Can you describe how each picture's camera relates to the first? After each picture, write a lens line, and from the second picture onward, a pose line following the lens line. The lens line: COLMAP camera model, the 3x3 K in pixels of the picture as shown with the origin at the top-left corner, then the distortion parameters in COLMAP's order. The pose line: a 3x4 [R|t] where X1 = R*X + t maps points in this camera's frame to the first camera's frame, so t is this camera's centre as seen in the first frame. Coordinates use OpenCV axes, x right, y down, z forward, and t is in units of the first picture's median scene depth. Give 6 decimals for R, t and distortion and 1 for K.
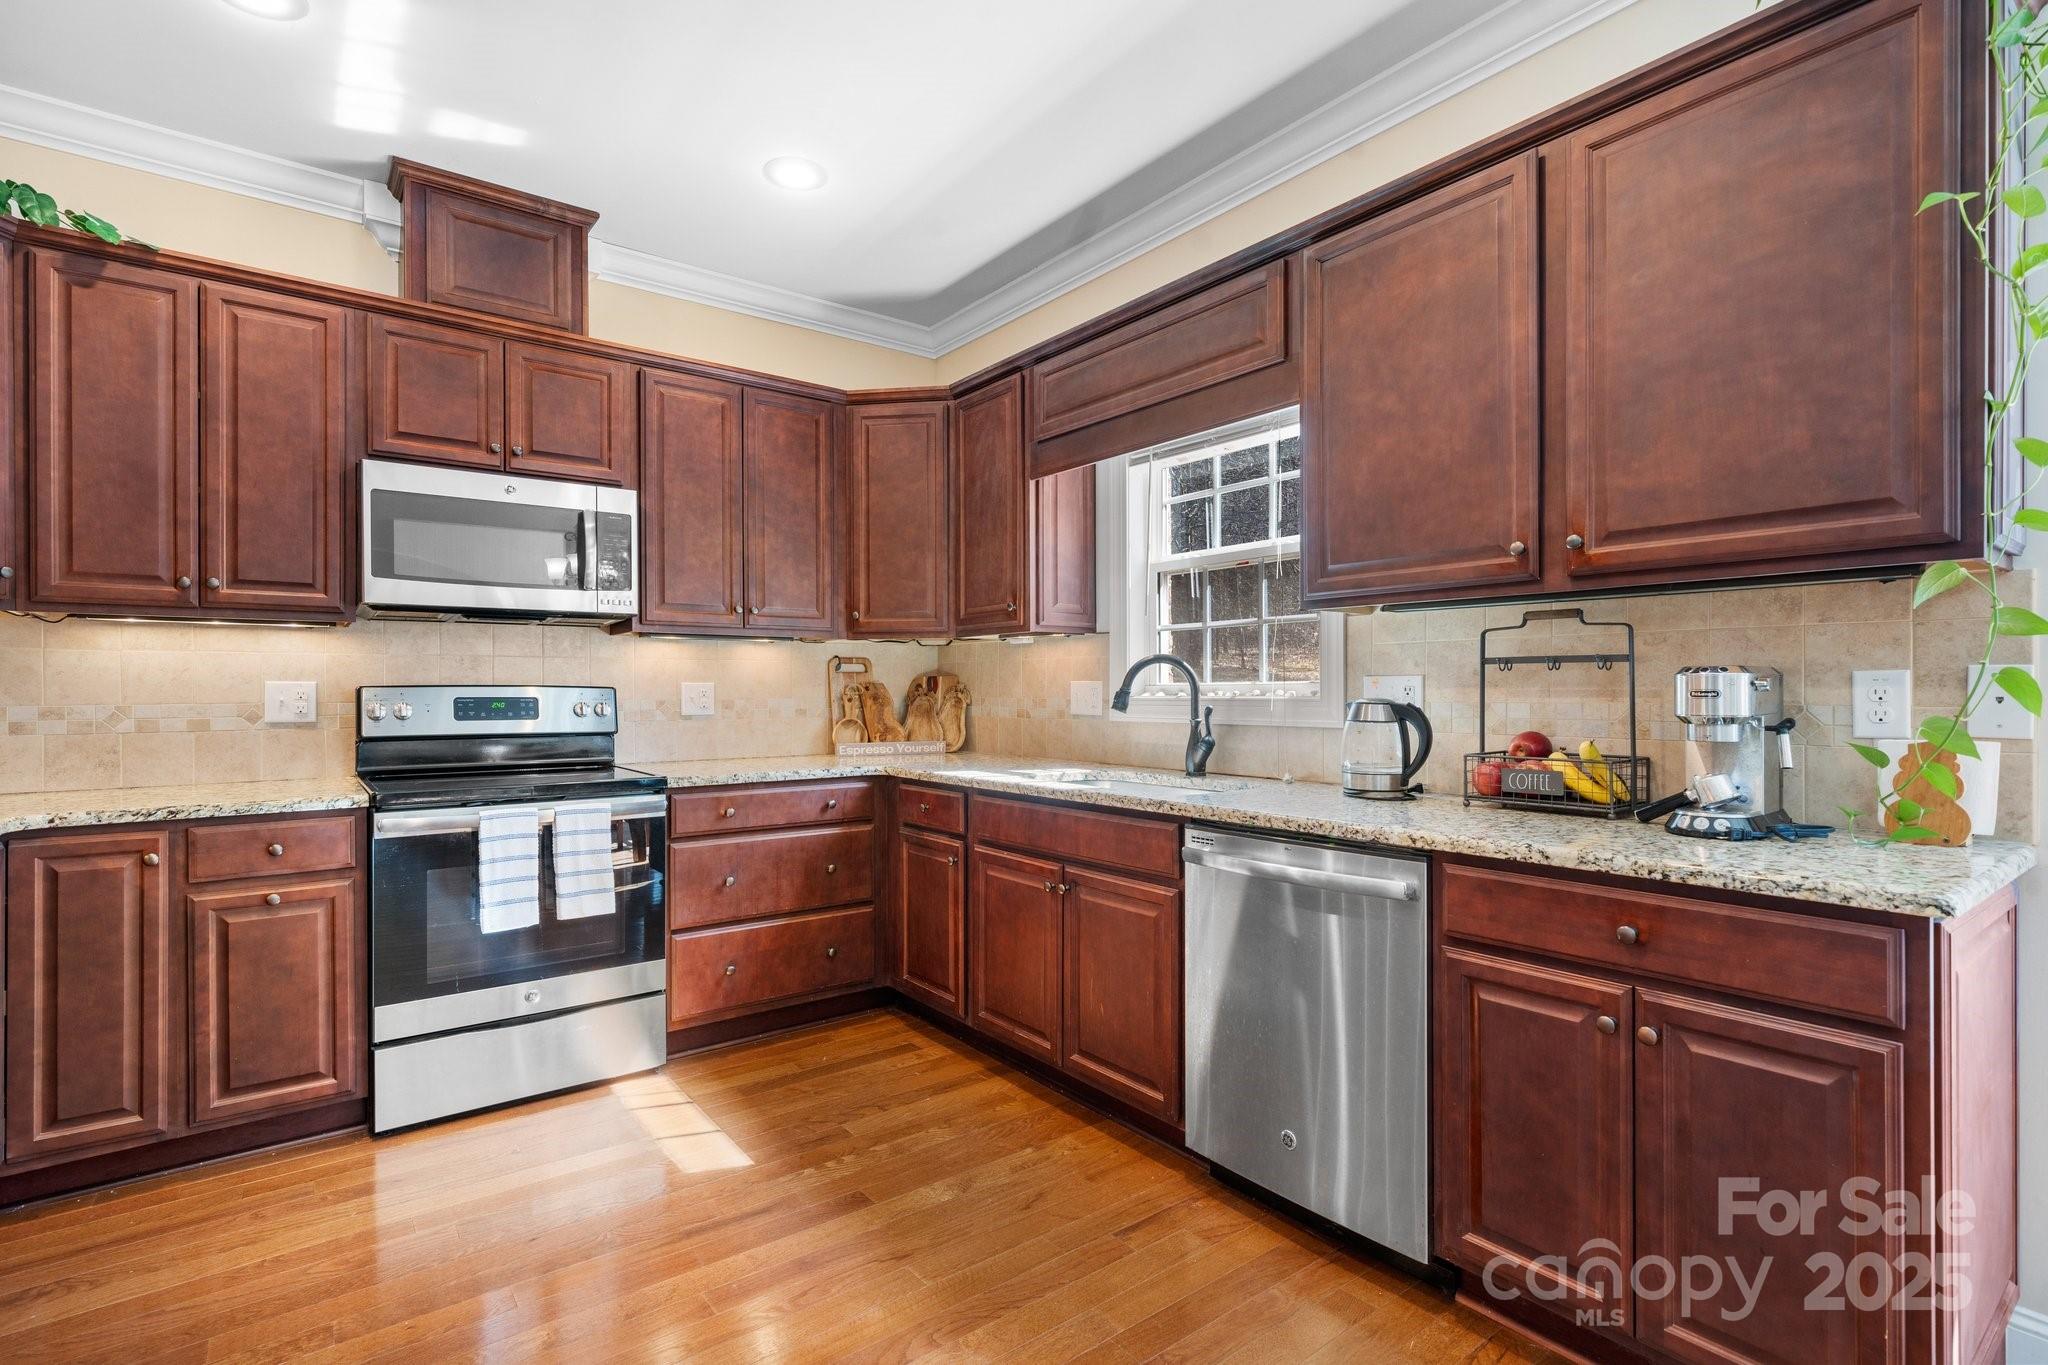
lens RADIAL K [[958.2, 0, 1017.2], [0, 958.2, 694.7], [0, 0, 1]] dist [0.004169, 0.000270]
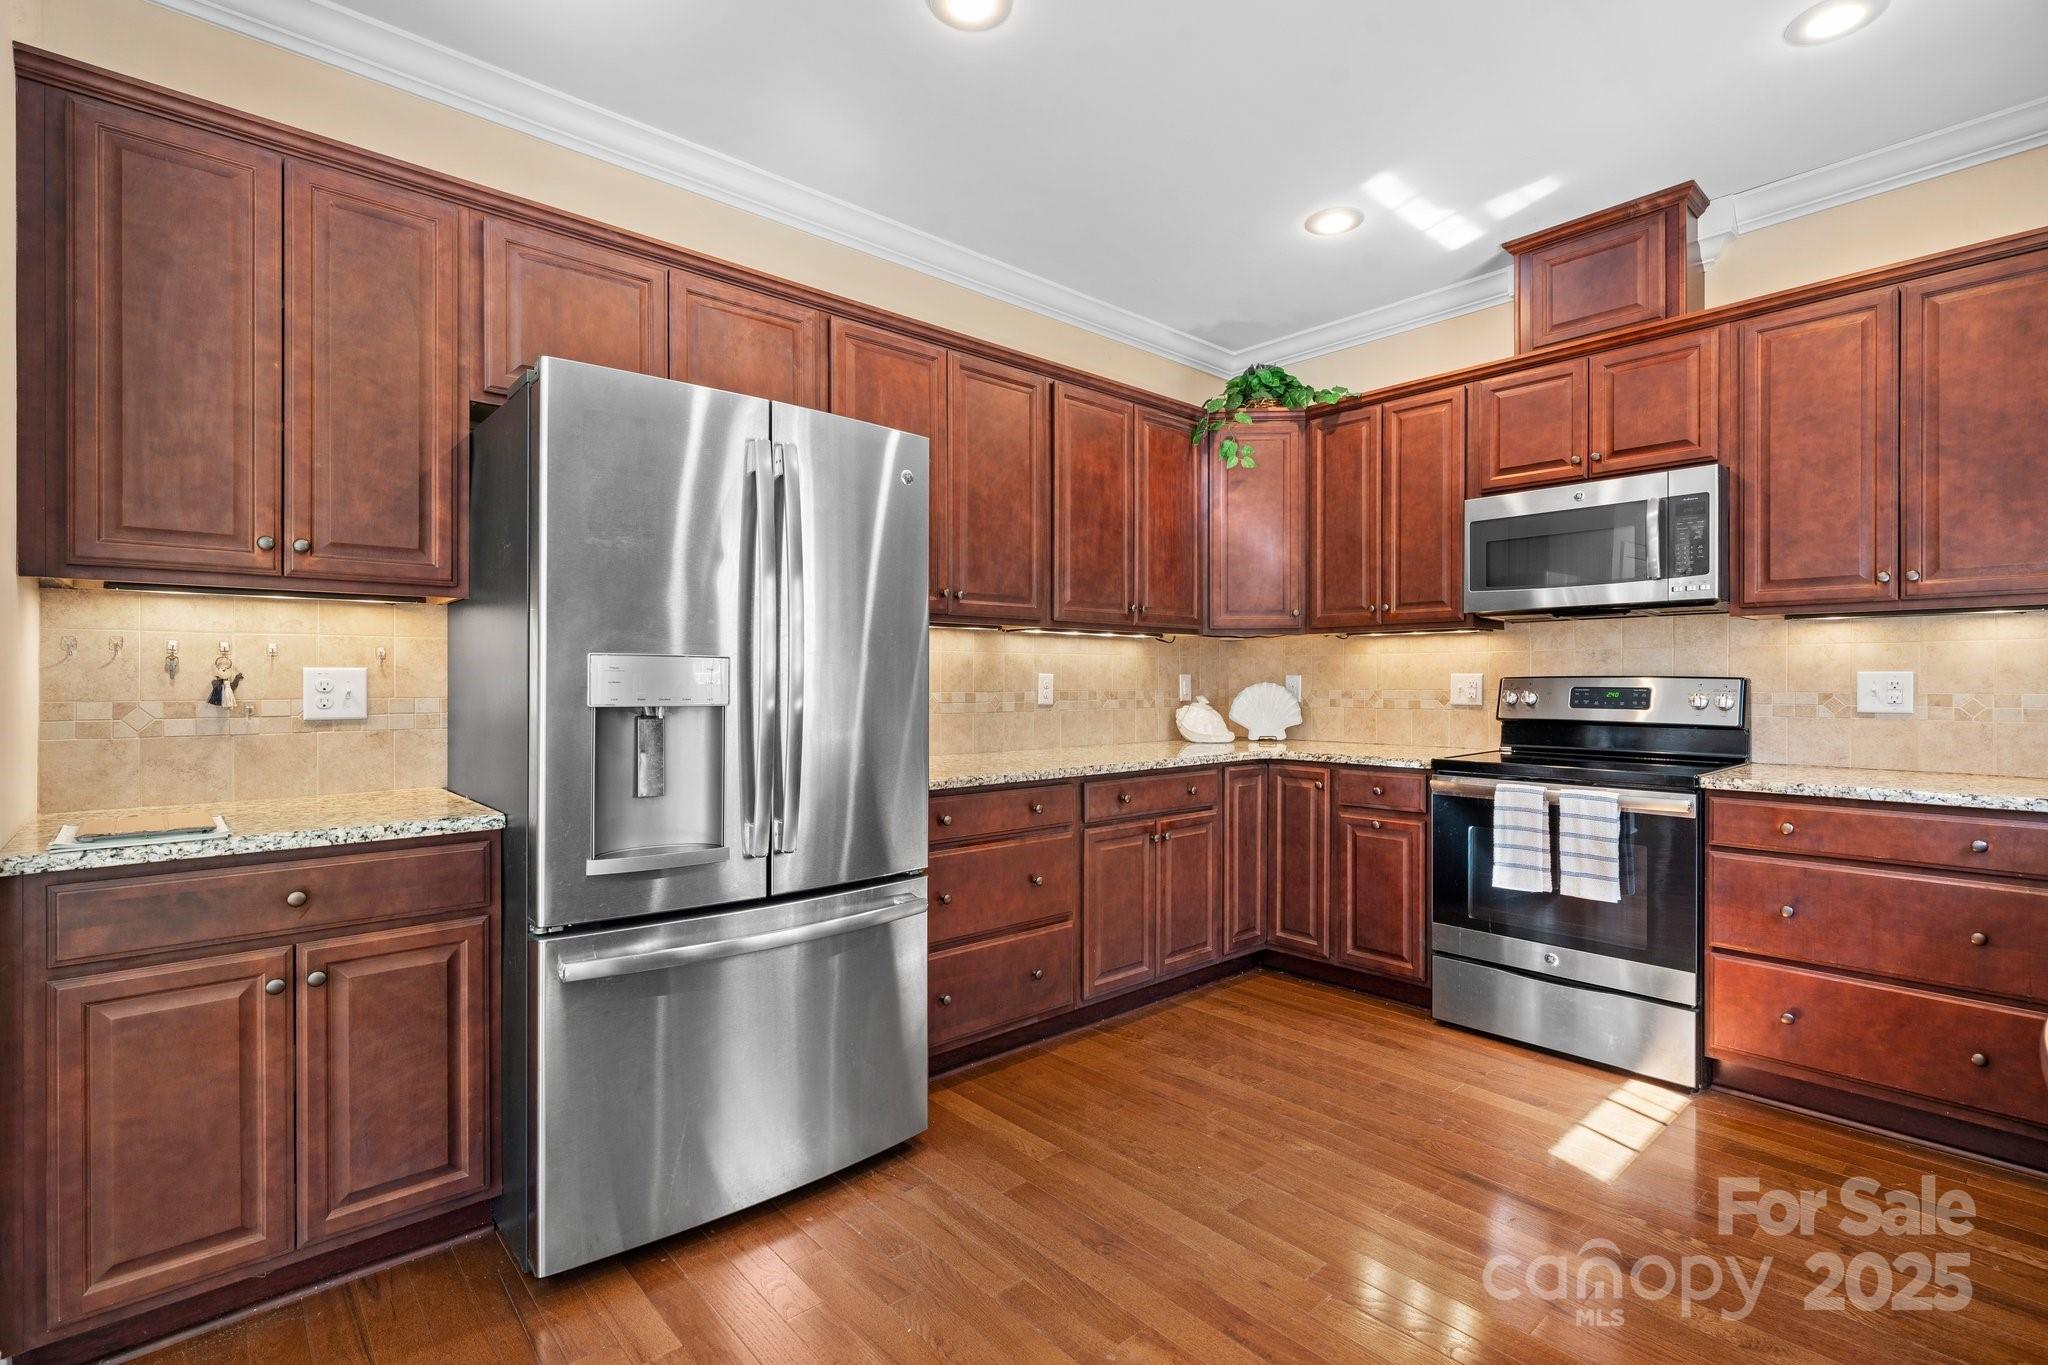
lens RADIAL K [[958.2, 0, 1008.2], [0, 958.2, 682.2], [0, 0, 1]] dist [0.004169, 0.000270]
pose [[0.069482, 0.004251, -0.997574, 0.490604], [-0.004793, 0.999981, 0.003927, -0.004355], [0.997572, 0.004509, 0.069501, 0.268948]]
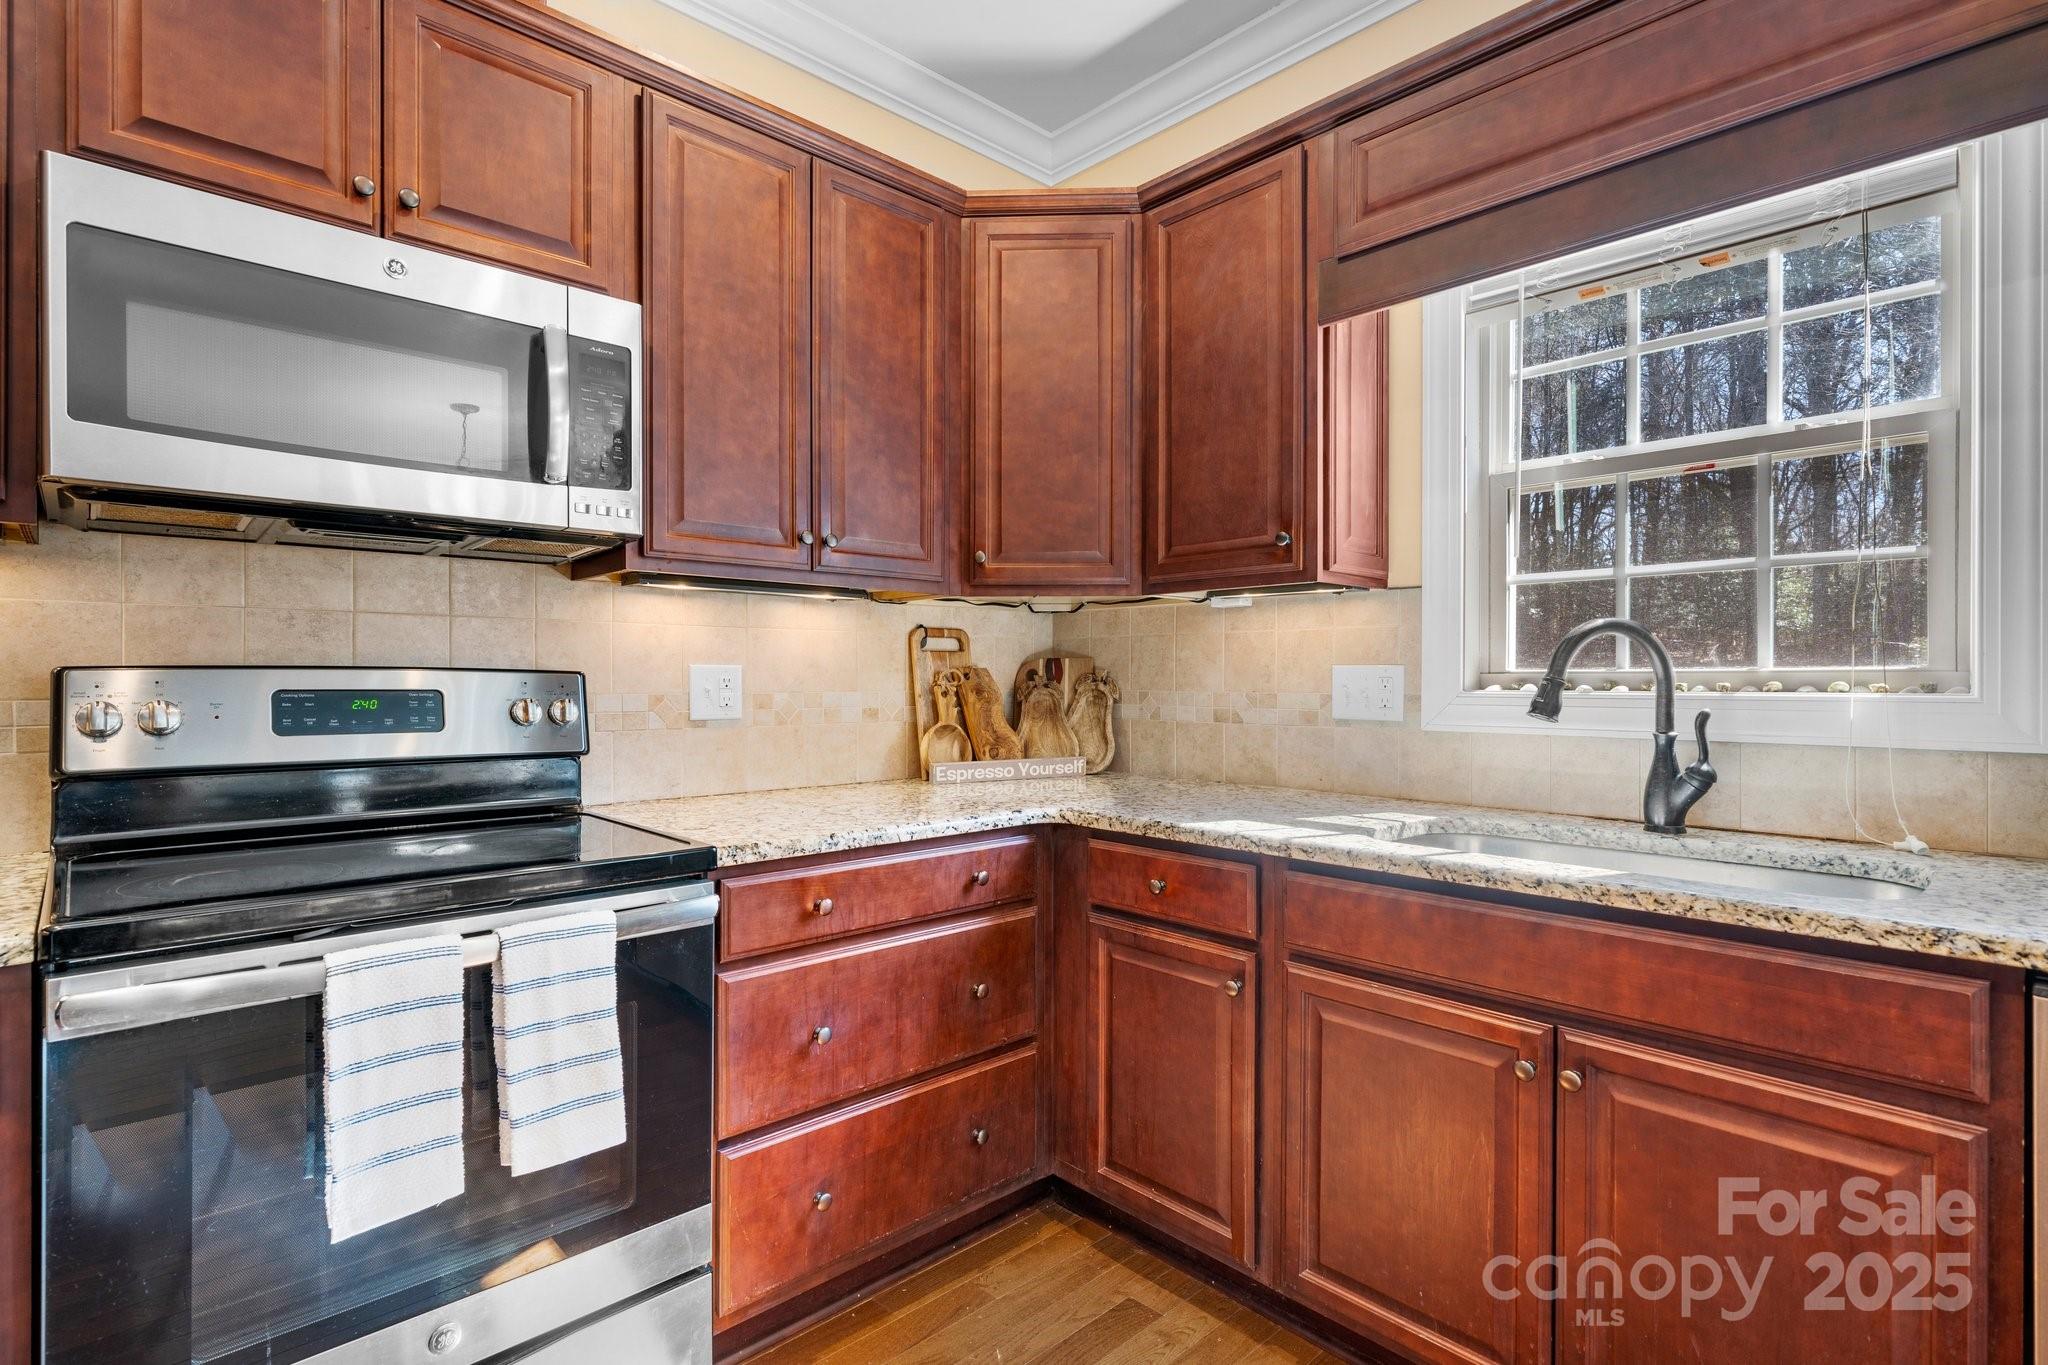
lens RADIAL K [[990.1, 0, 1022.8], [0, 990.1, 681.1], [0, 0, 1]] dist [0.000971, 0.002464]
pose [[0.994642, 0.004015, 0.103305, -0.249496], [-0.003762, 0.999989, -0.002638, -0.002058], [-0.103315, 0.002235, 0.994646, 0.442686]]
